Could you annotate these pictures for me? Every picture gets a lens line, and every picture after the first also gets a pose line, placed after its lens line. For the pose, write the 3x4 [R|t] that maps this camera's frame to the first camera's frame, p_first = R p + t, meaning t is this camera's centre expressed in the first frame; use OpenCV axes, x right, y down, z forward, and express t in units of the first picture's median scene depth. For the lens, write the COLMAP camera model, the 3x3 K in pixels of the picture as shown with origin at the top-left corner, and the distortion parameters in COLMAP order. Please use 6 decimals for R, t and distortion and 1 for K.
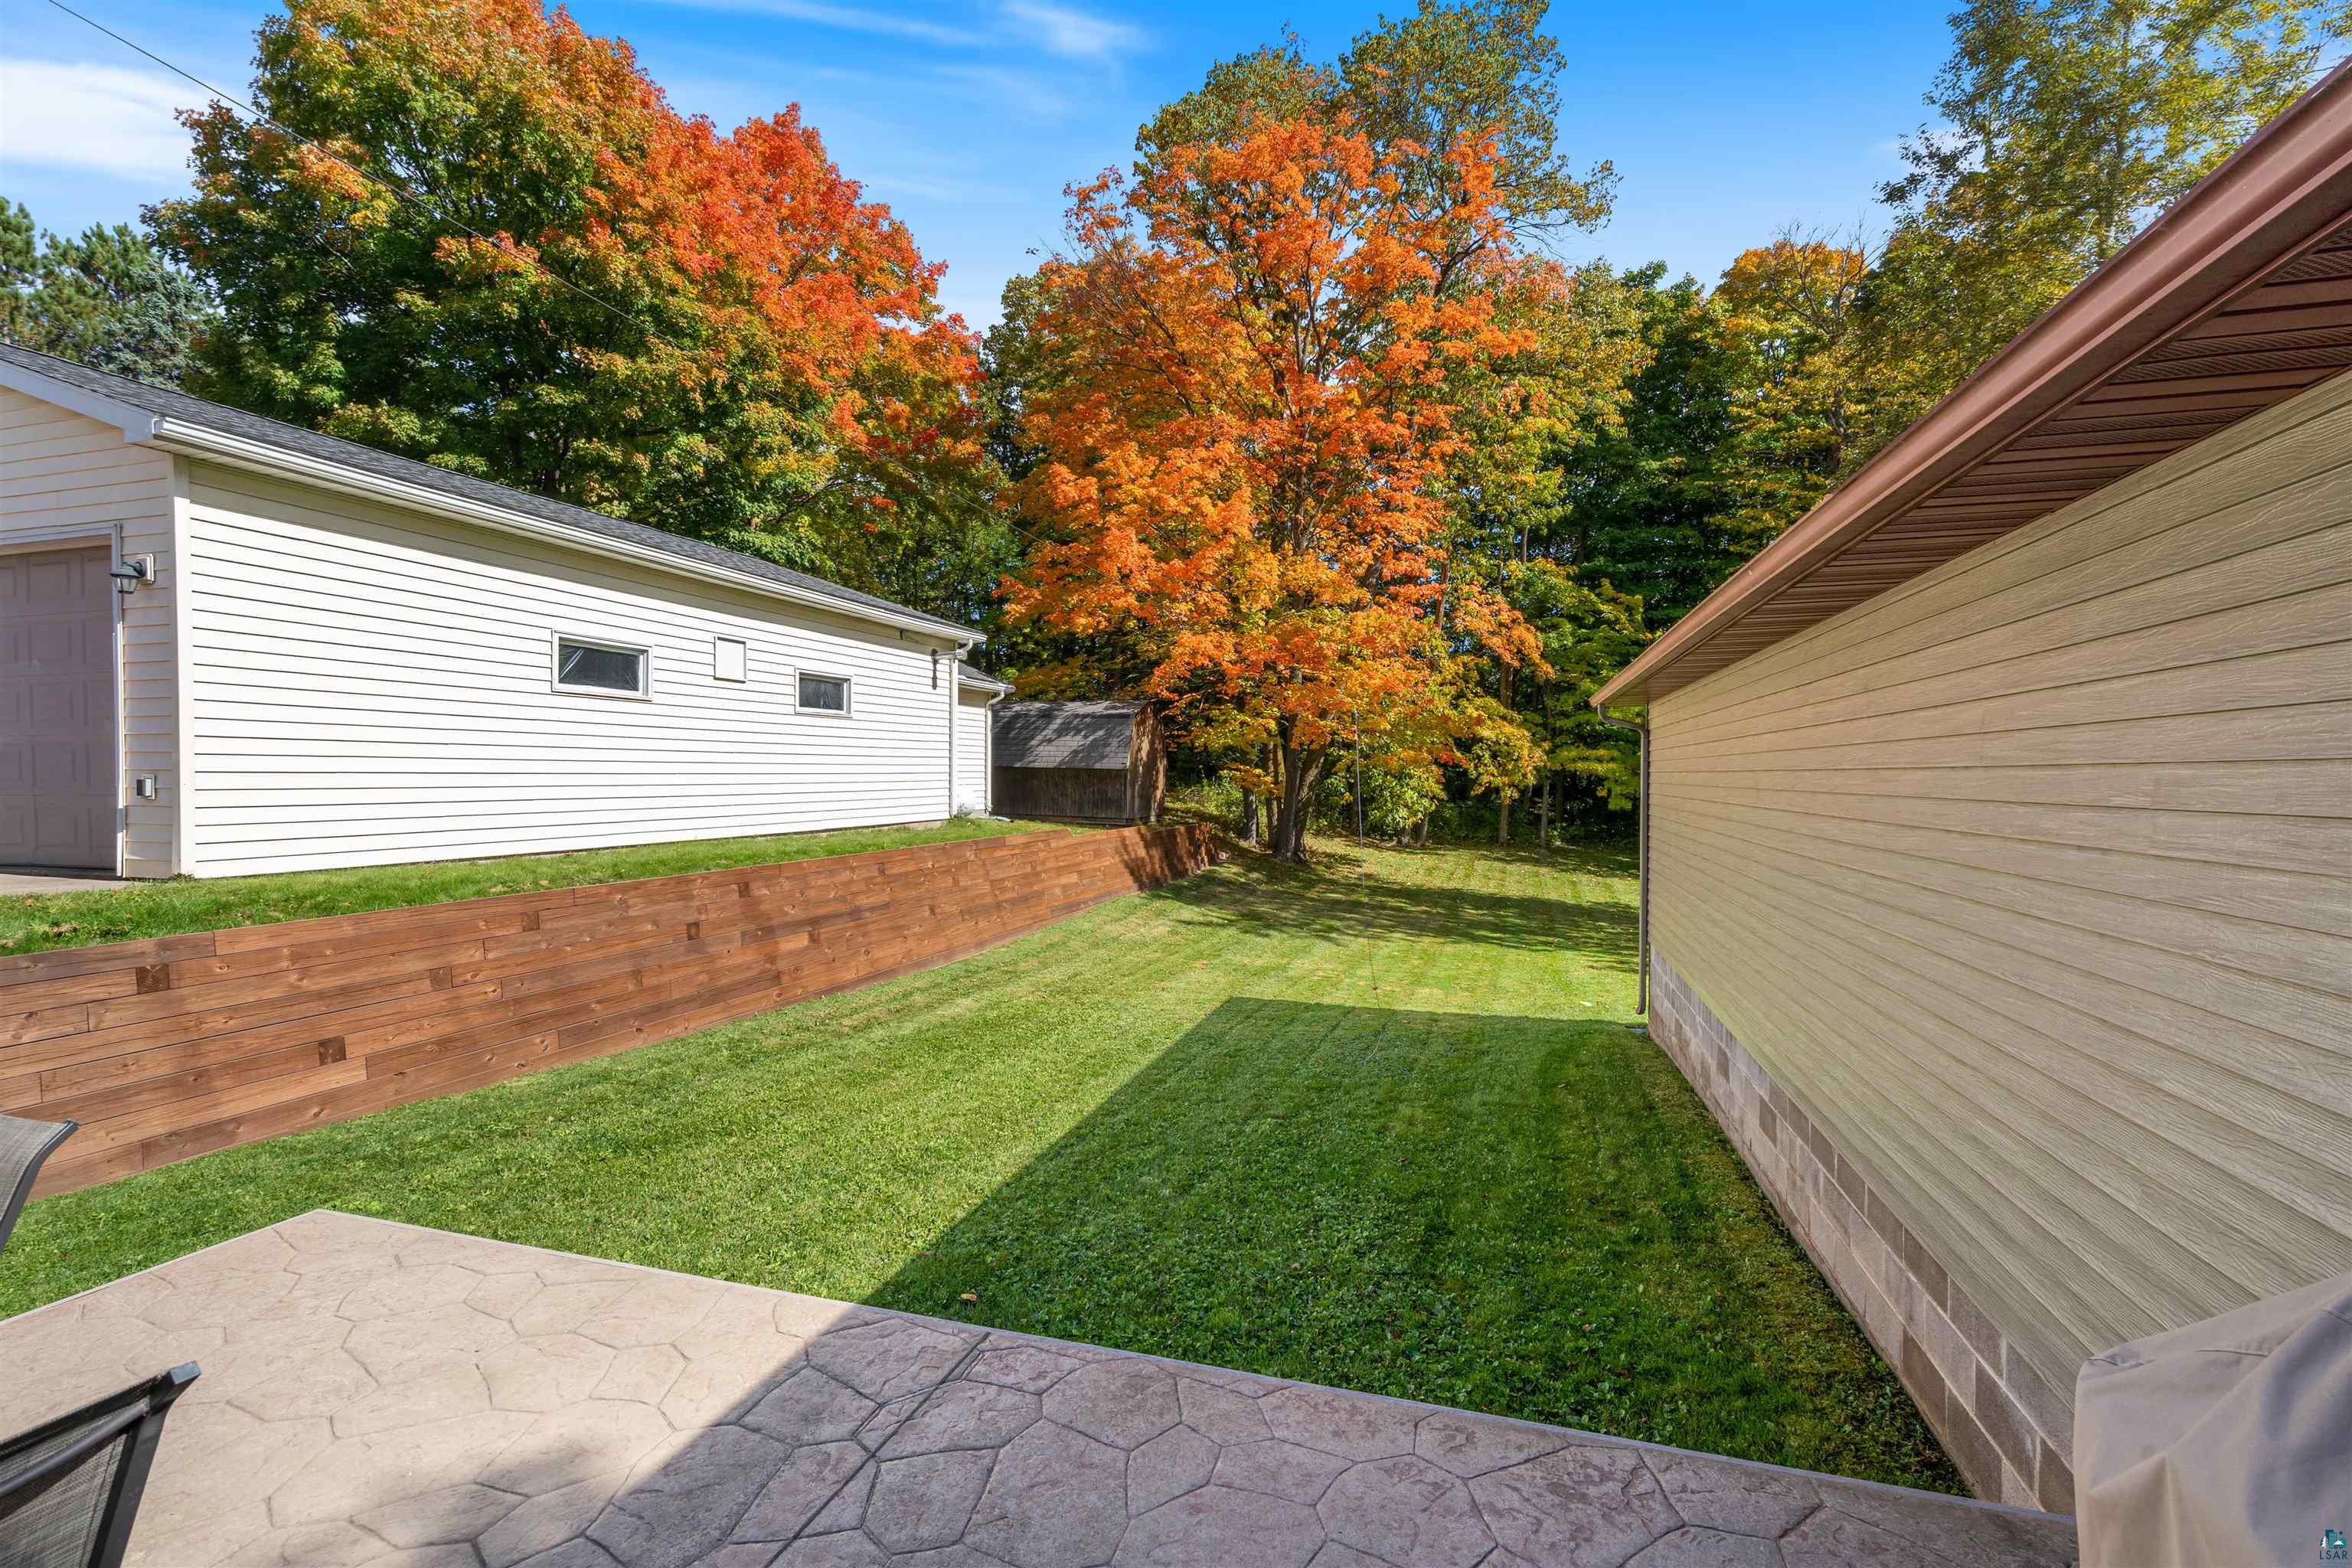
lens RADIAL K [[1088.5, 0, 1176.5], [0, 1088.5, 775.5], [0, 0, 1]] dist [-0.001371, 0.000453]
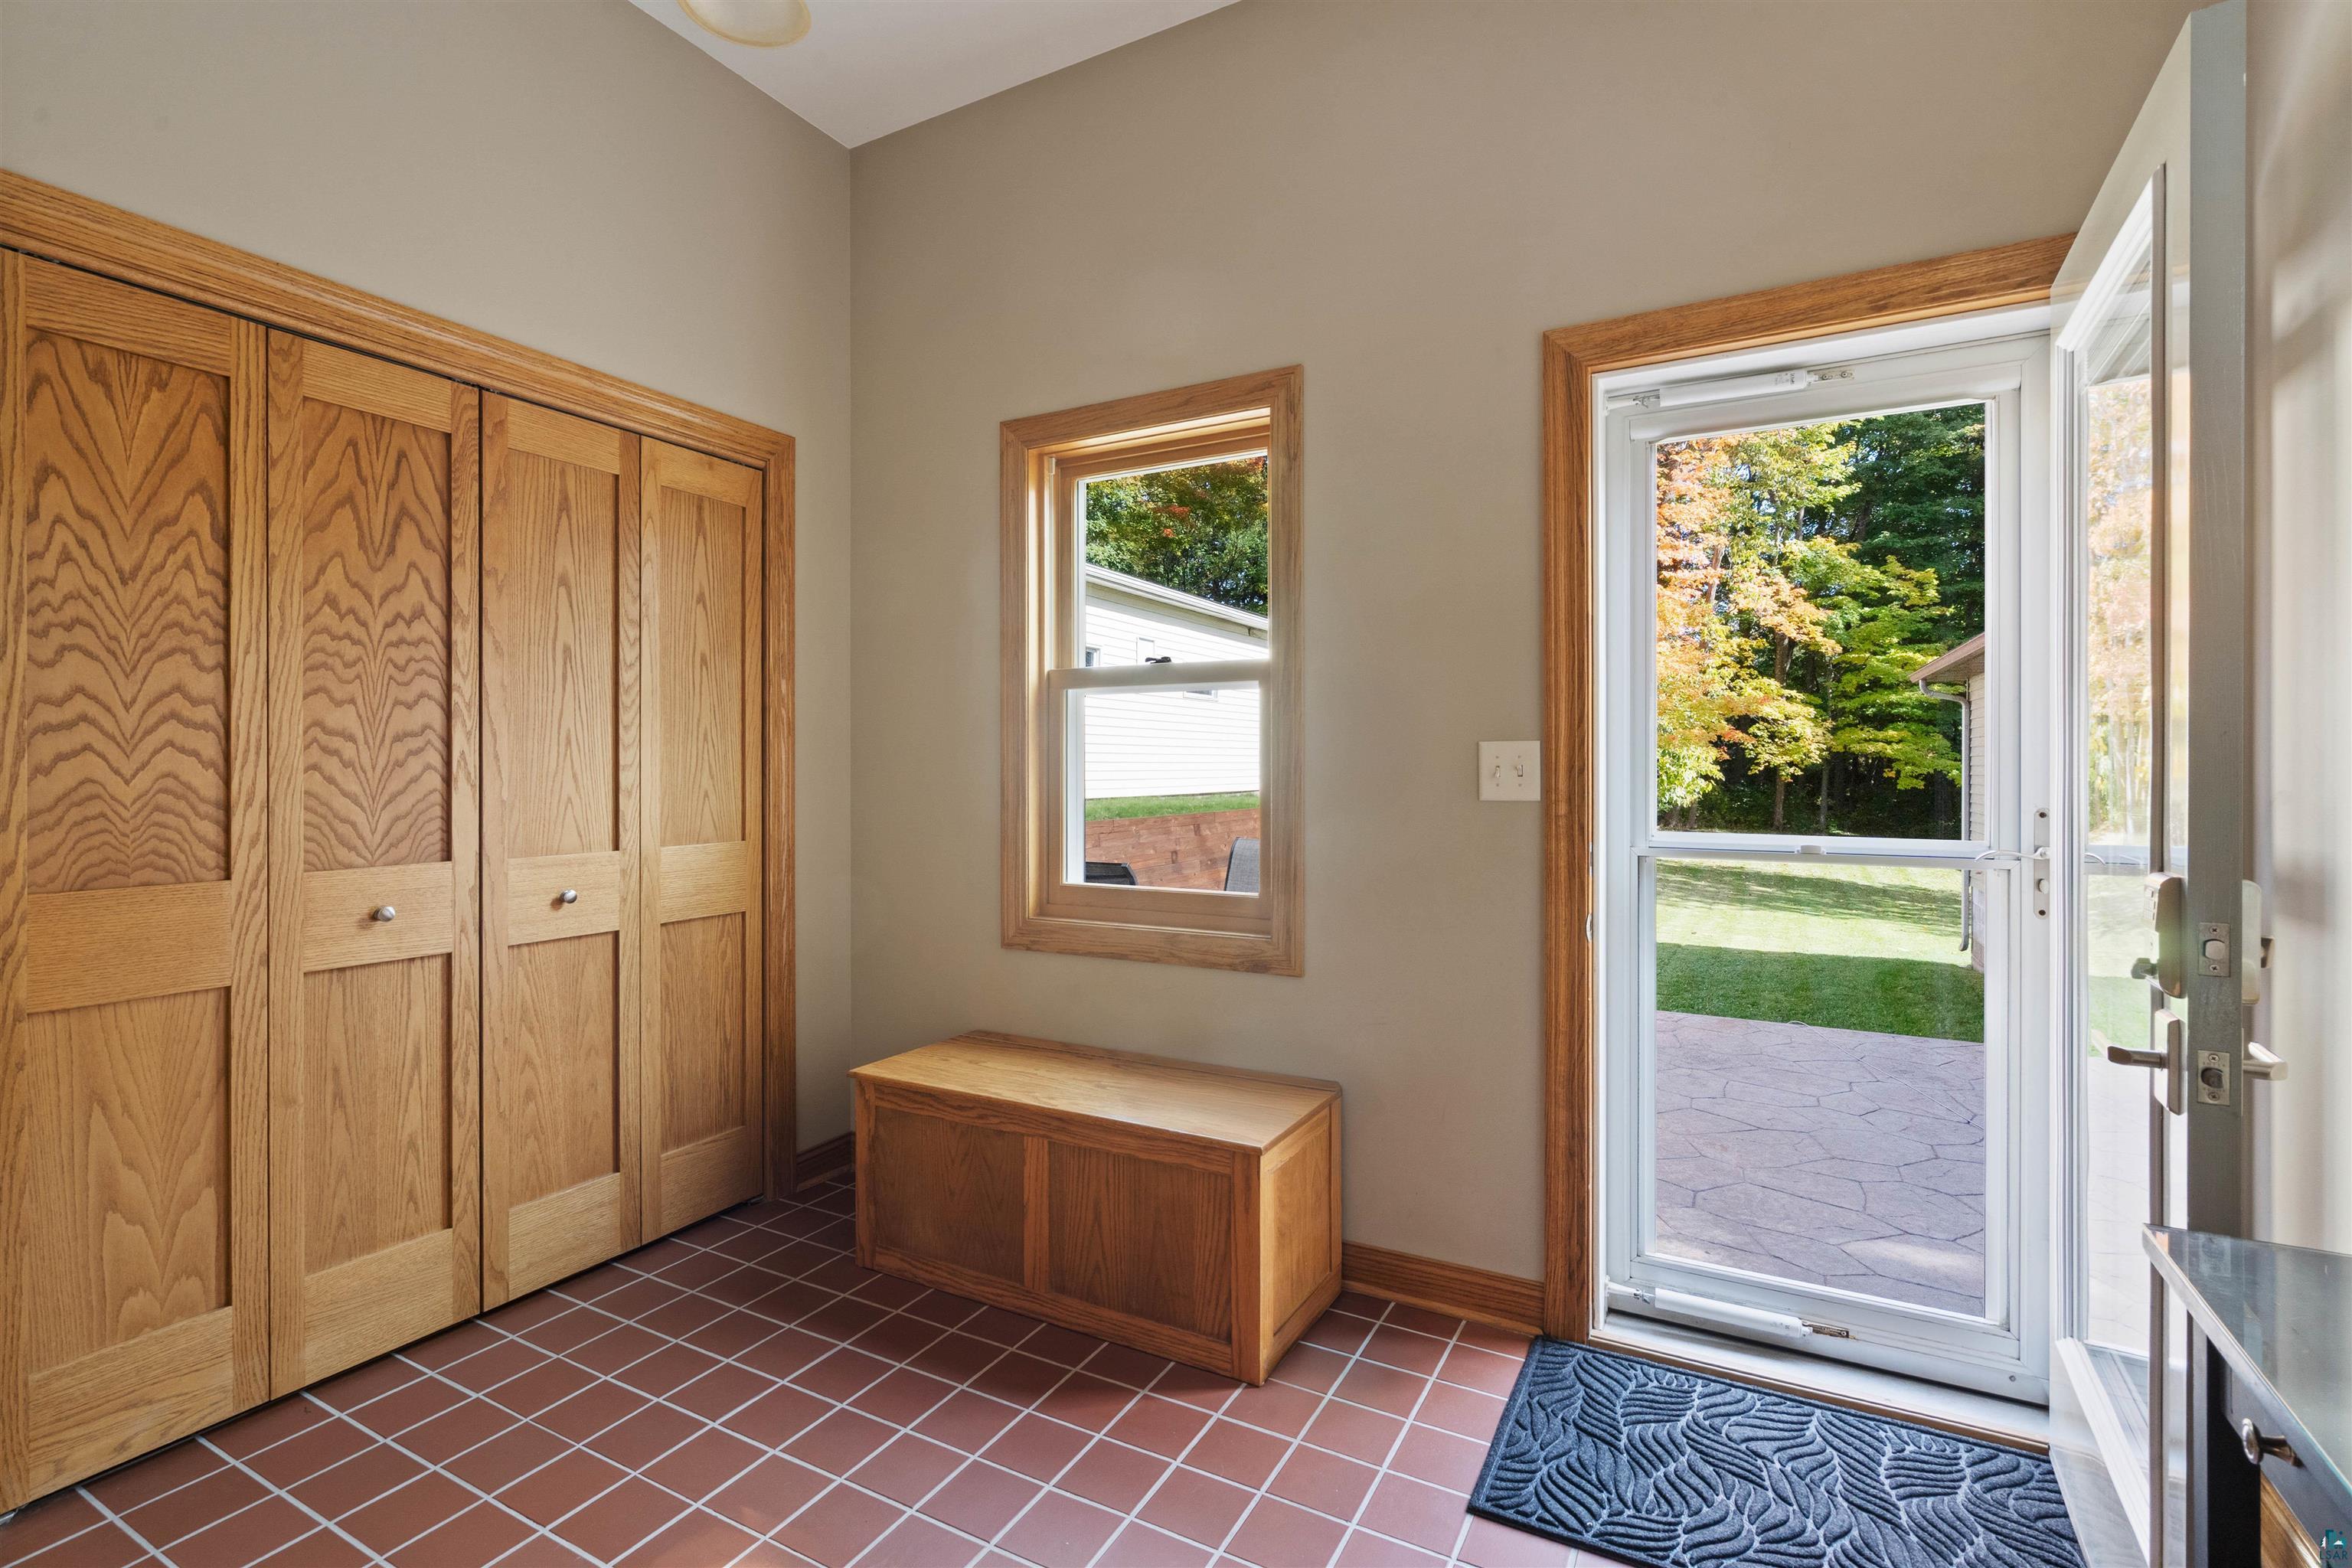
lens RADIAL K [[1078.1, 0, 1164.8], [0, 1078.1, 757.7], [0, 0, 1]] dist [-0.002701, 0.000846]
pose [[0.979105, -0.006129, -0.203262, -0.053318], [0.003722, 0.999918, -0.012223, 0.010732], [0.203321, 0.011211, 0.979048, -0.080336]]
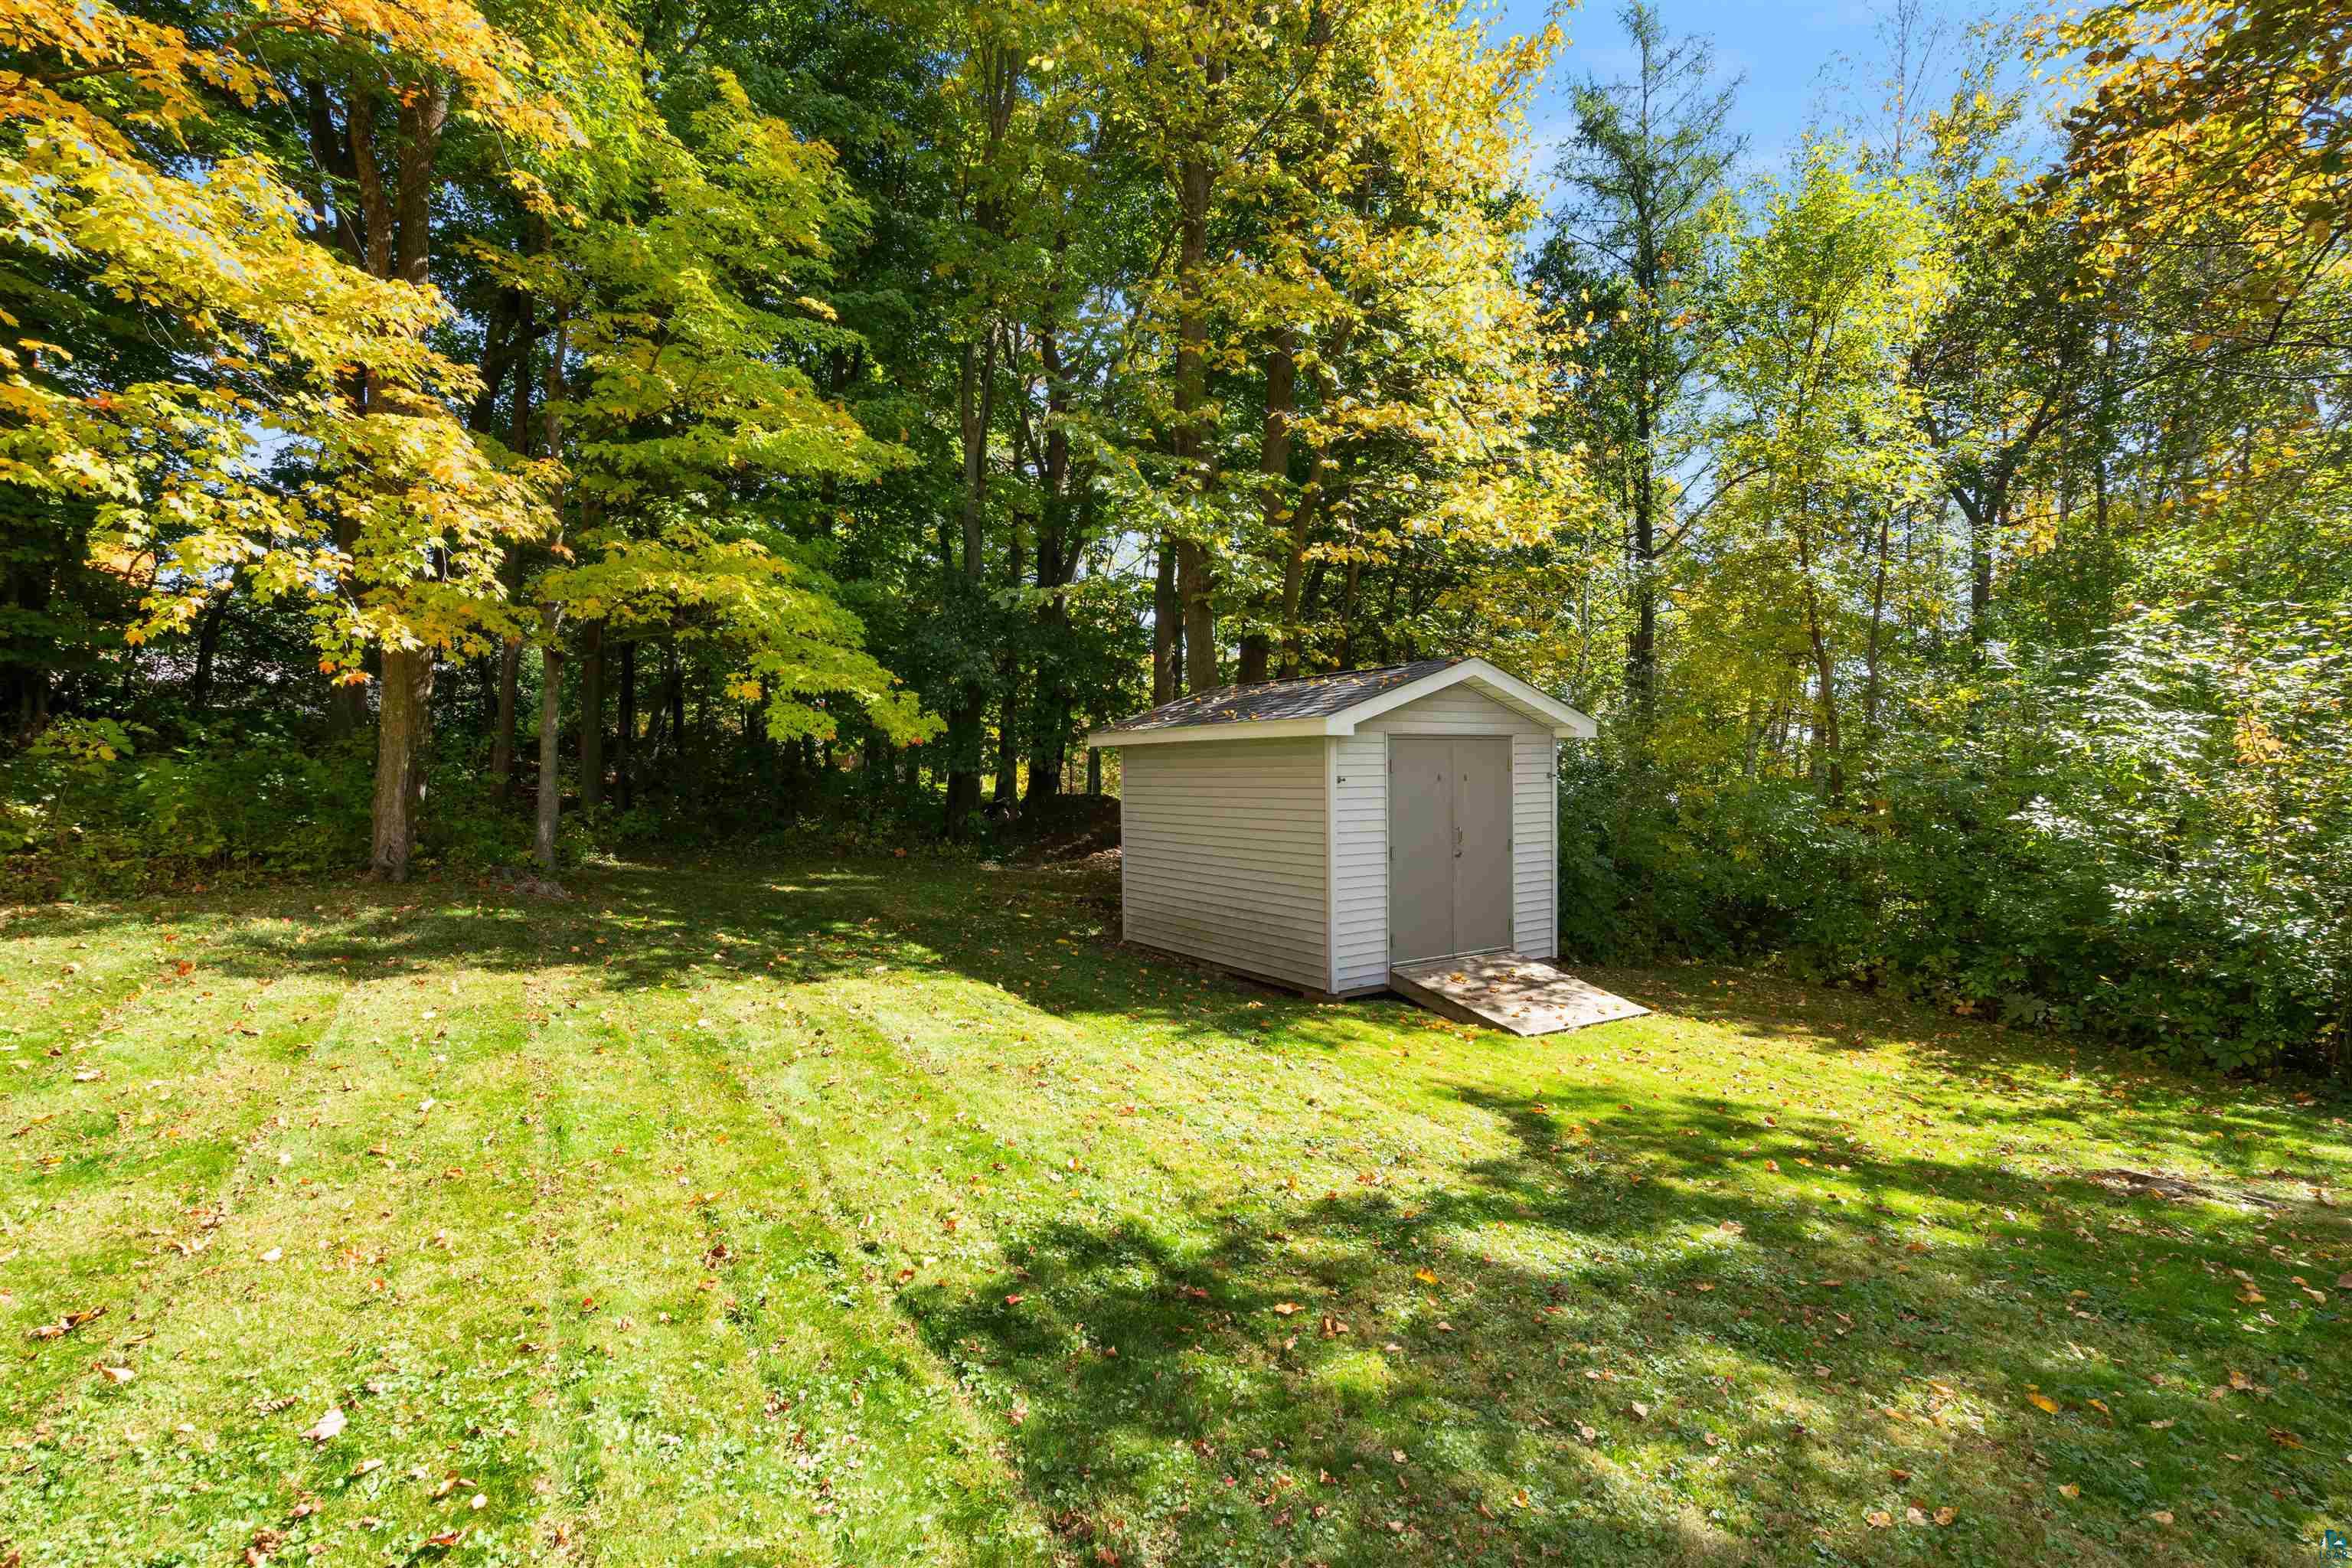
lens RADIAL K [[1088.5, 0, 1176.5], [0, 1088.5, 775.5], [0, 0, 1]] dist [-0.001371, 0.000453]
pose [[0.660447, -0.007659, 0.750833, 0.231492], [0.004238, 0.999970, 0.006472, 0.037942], [-0.750860, -0.001093, 0.660460, 0.688701]]
